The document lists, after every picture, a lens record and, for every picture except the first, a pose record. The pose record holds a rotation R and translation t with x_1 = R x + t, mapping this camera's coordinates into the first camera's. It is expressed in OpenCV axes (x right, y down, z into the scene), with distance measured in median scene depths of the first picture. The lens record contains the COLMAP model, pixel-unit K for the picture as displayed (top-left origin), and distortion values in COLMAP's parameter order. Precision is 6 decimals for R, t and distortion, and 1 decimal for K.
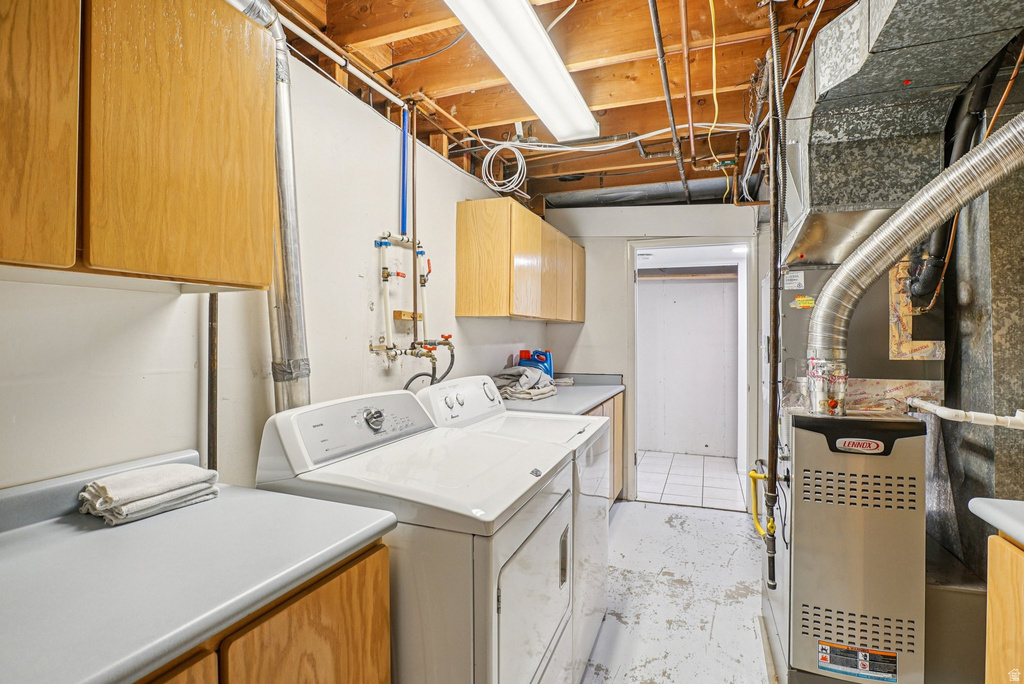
lens RADIAL K [[482.2, 0, 532.0], [0, 482.2, 335.5], [0, 0, 1]] dist [-0.024218, 0.001458]
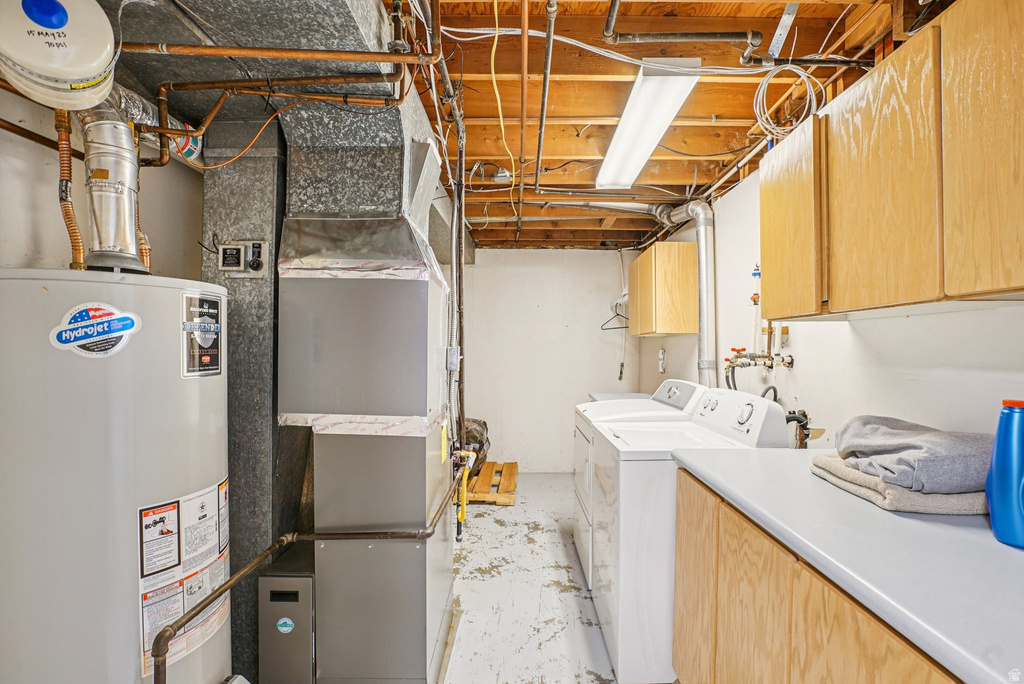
lens RADIAL K [[482.2, 0, 514.1], [0, 482.2, 344.7], [0, 0, 1]] dist [-0.024218, 0.001458]
pose [[-0.945542, -0.004944, -0.325464, 0.647357], [-0.003809, 0.999984, -0.004126, -0.002933], [0.325479, -0.002661, -0.945545, 1.877070]]
